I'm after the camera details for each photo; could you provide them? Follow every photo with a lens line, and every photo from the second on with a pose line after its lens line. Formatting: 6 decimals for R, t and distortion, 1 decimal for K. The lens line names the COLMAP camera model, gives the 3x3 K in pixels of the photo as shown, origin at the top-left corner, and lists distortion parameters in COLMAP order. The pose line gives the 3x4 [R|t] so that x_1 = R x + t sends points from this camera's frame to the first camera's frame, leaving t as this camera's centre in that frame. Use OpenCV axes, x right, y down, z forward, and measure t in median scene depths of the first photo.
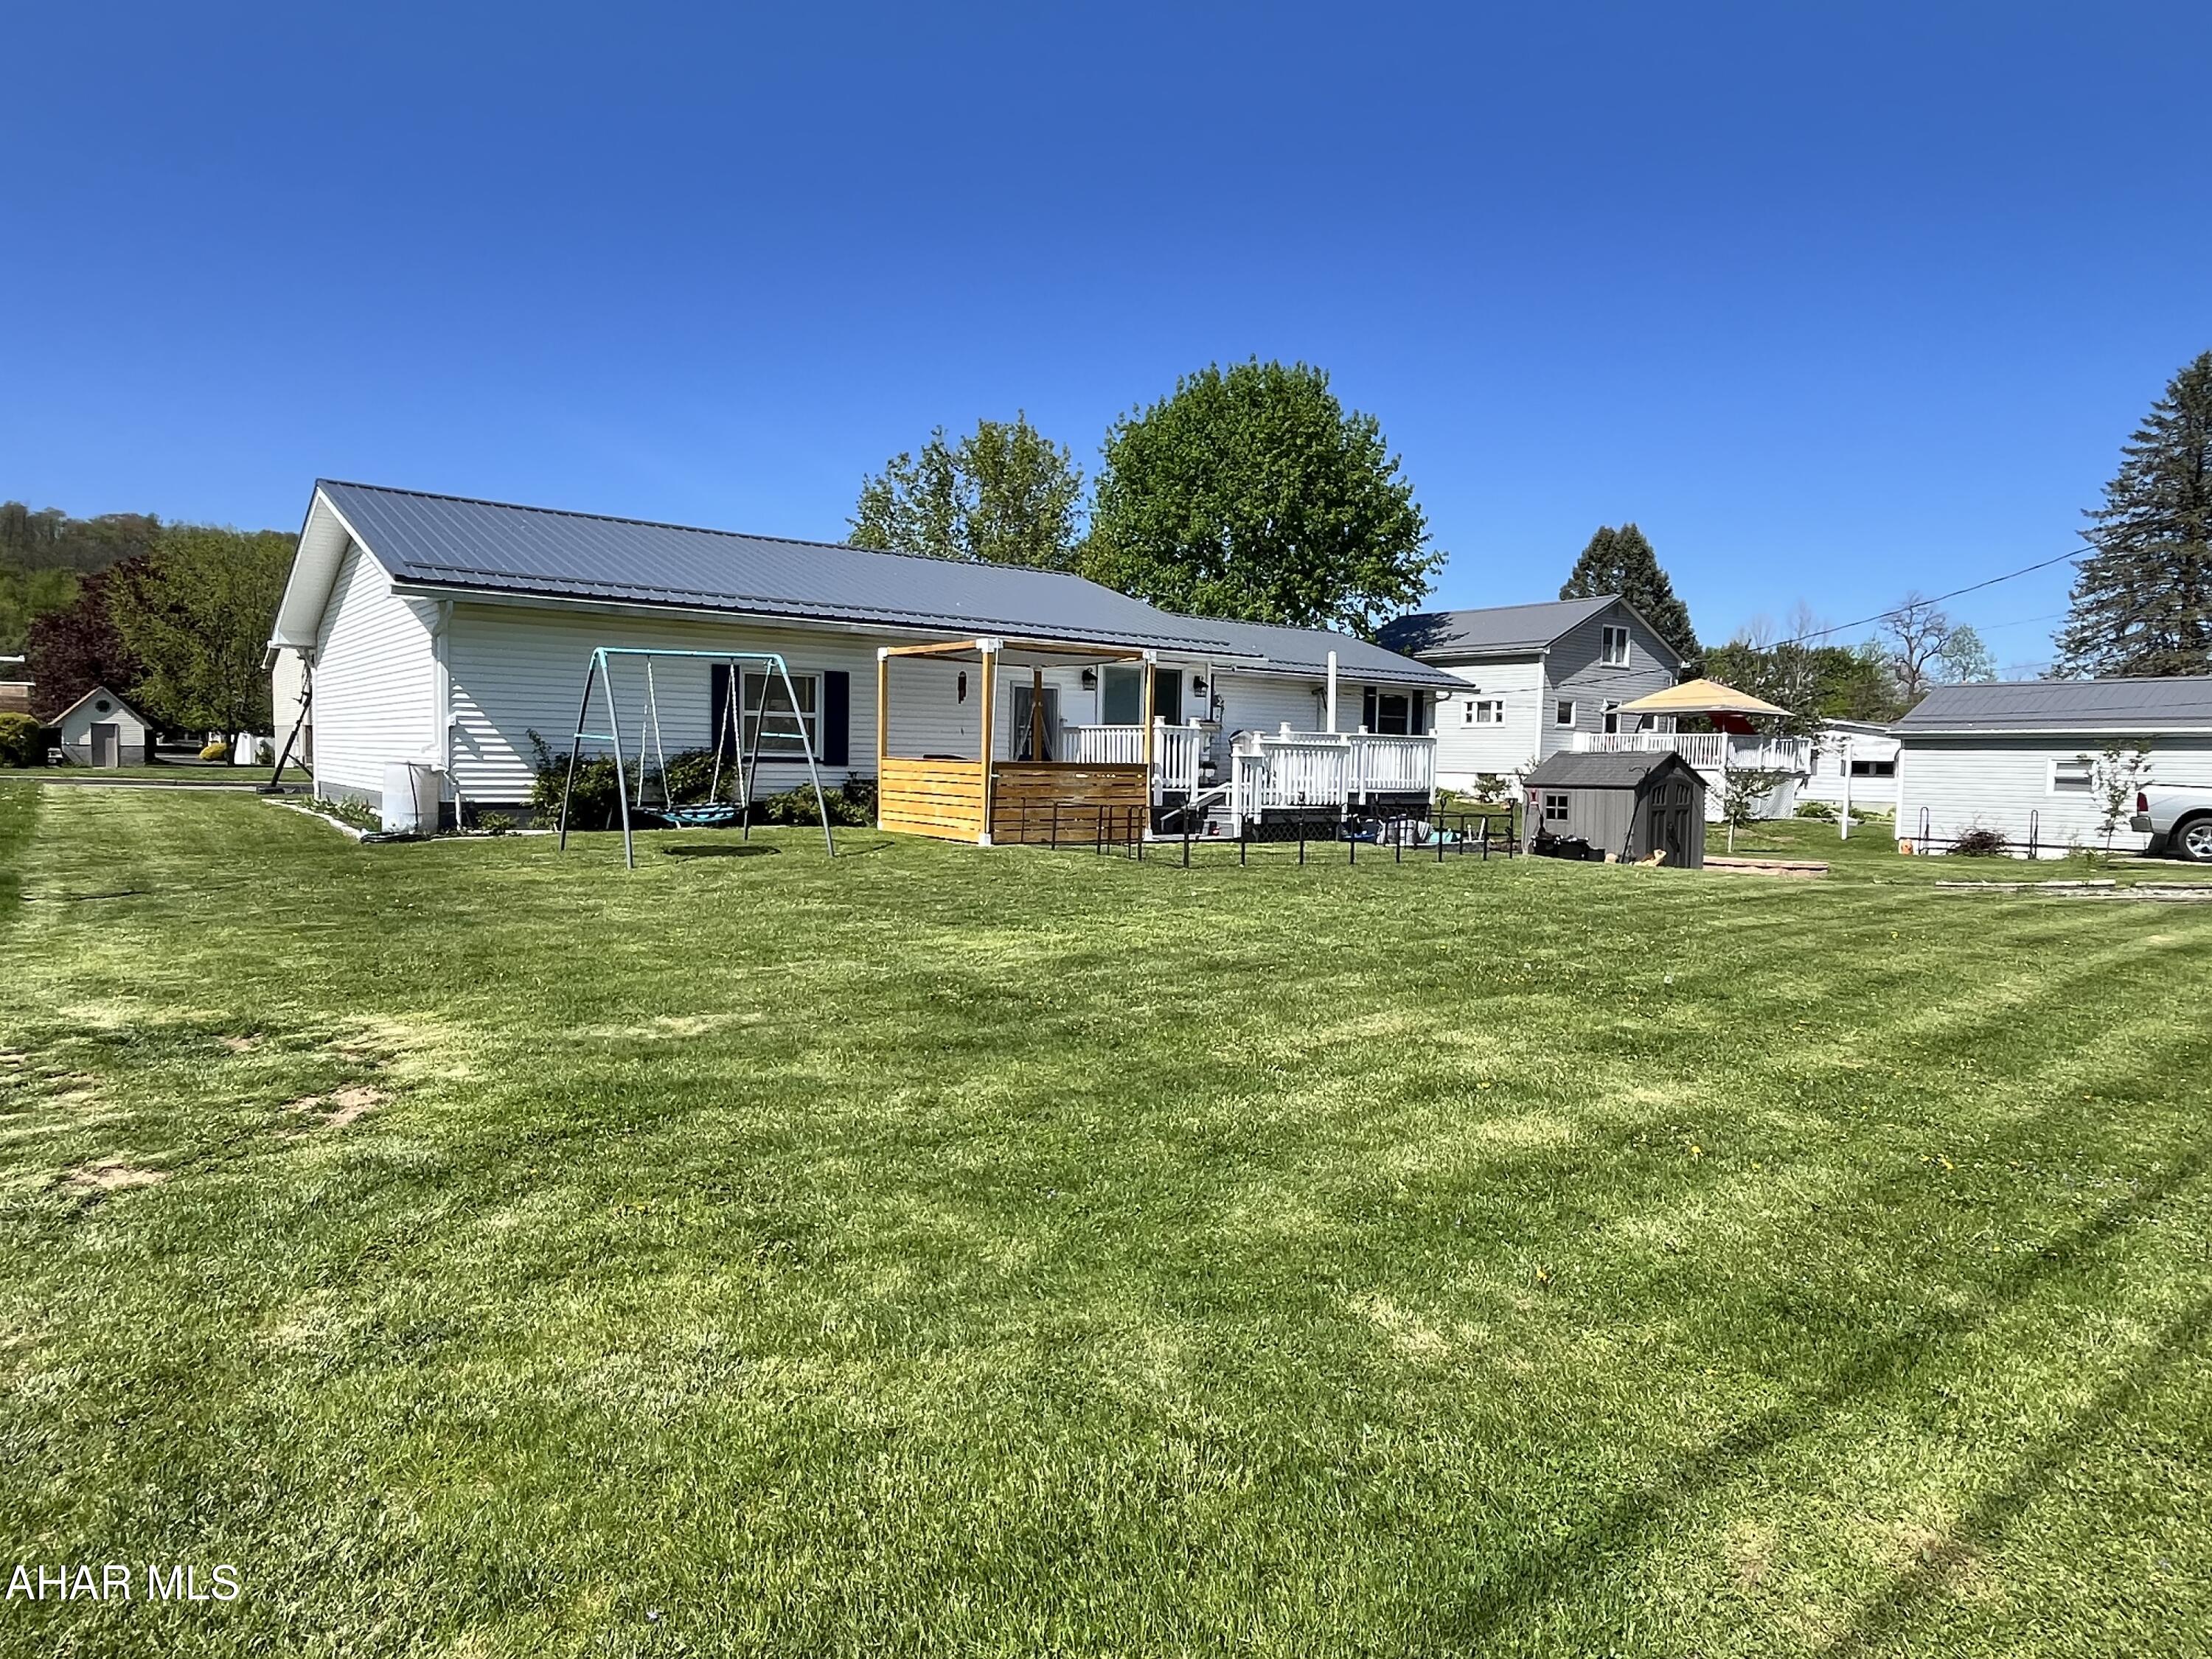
lens RADIAL K [[1288.1, 0, 1101.5], [0, 1288.1, 834.2], [0, 0, 1]] dist [-0.000757, 0.000190]
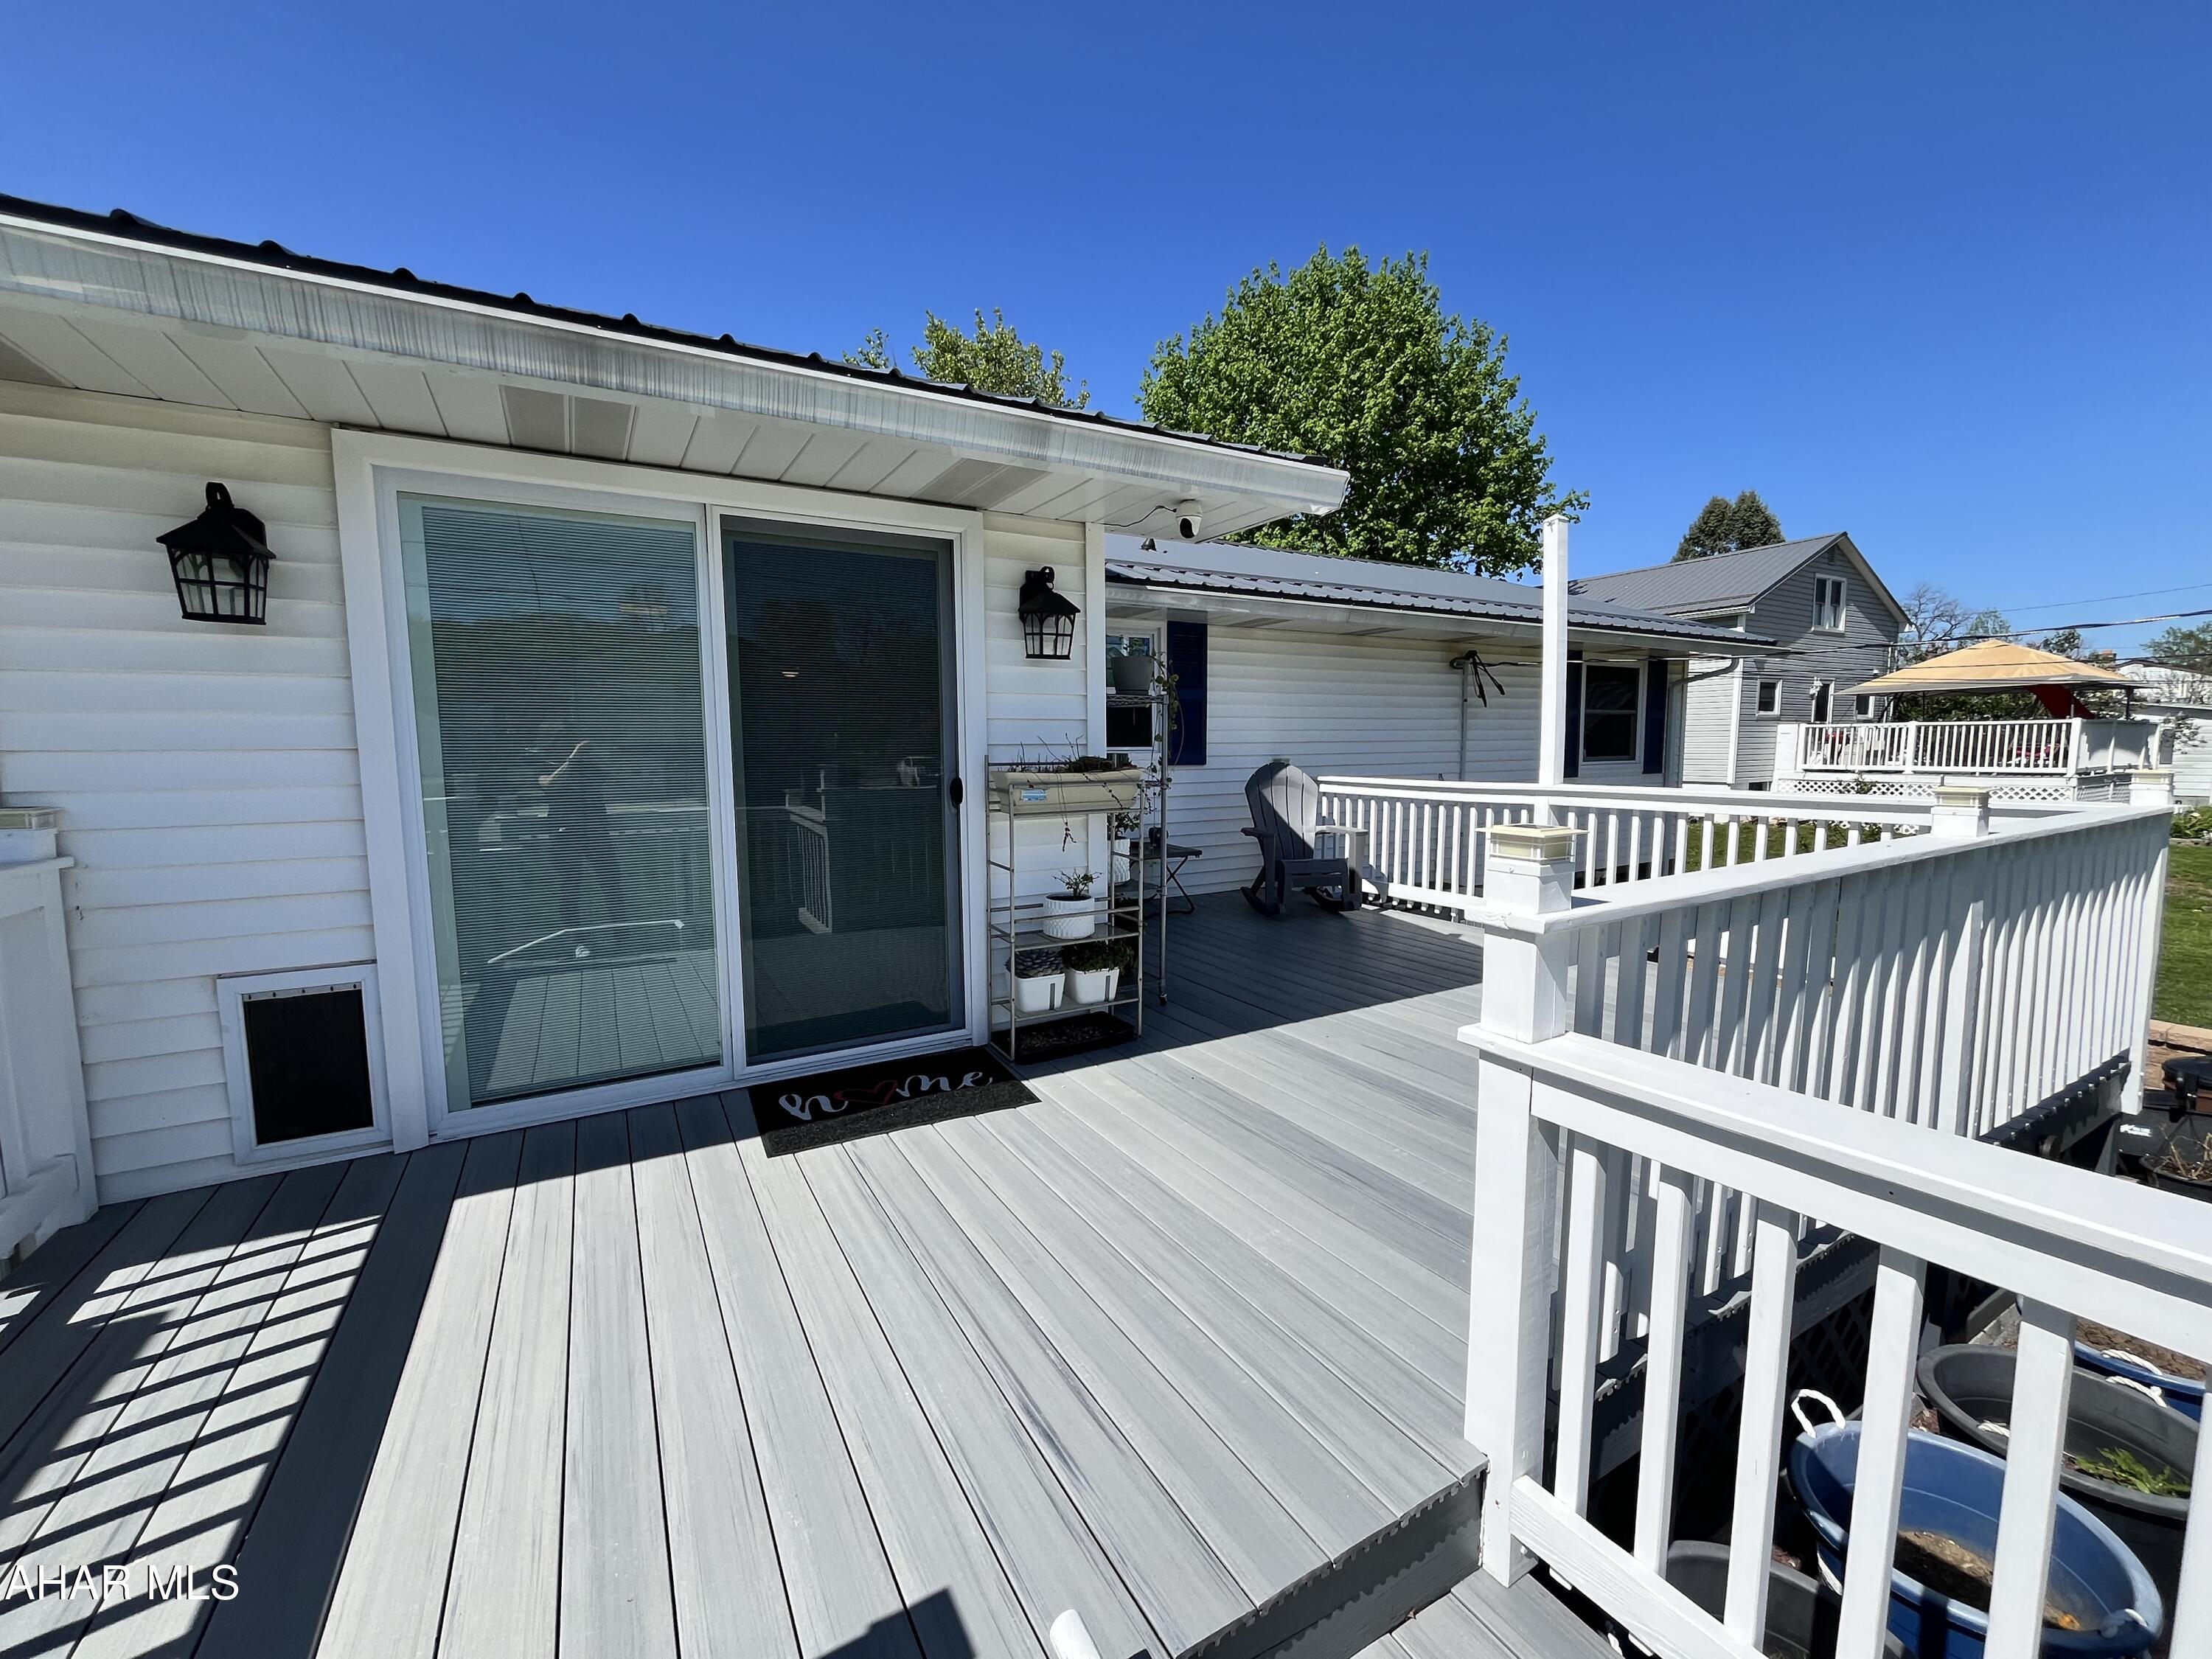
lens RADIAL K [[888.7, 0, 1110.6], [0, 888.7, 823.7], [0, 0, 1]] dist [-0.002725, -0.000280]
pose [[0.990586, -0.017954, -0.135712, 0.060944], [0.021661, 0.999430, 0.025889, -0.045789], [0.135170, -0.028585, 0.990410, 0.476129]]
